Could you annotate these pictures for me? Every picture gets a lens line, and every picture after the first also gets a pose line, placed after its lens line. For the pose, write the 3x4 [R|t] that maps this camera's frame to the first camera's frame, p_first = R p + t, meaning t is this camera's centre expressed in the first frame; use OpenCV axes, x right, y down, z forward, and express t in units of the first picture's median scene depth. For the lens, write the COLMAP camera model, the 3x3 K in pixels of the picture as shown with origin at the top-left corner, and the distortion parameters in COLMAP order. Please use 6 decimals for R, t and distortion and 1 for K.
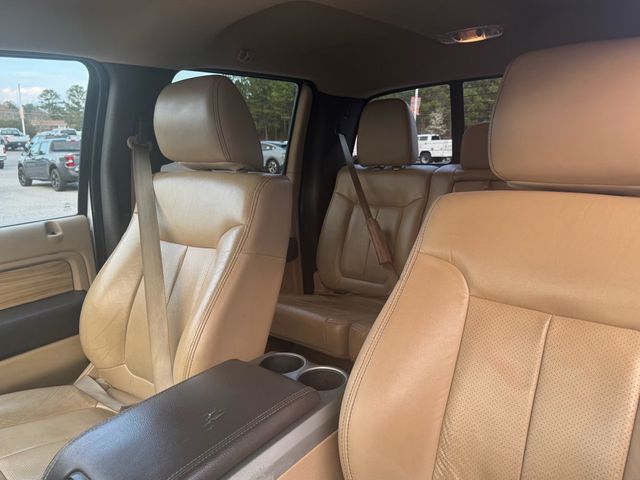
lens RADIAL K [[475.1, 0, 321.9], [0, 475.1, 240.4], [0, 0, 1]] dist [0.062164, -0.085782]
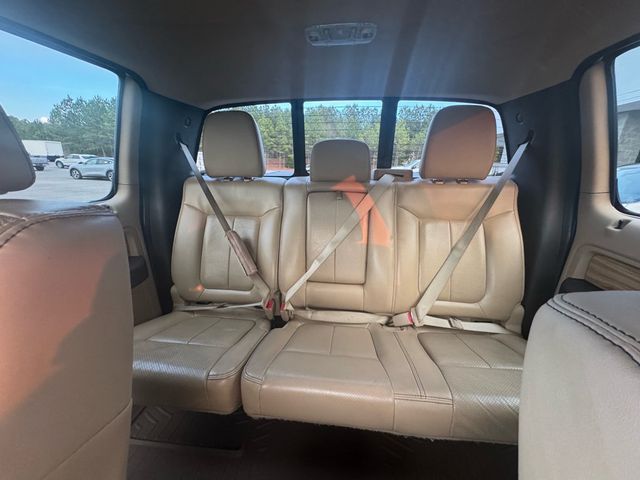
lens RADIAL K [[260.1, 0, 323.0], [0, 260.1, 241.1], [0, 0, 1]] dist [-0.000137, -0.000452]
pose [[0.845016, -0.120324, 0.521028, -0.019643], [0.073894, 0.991283, 0.109079, -0.065217], [-0.529611, -0.053673, 0.846541, 0.404338]]
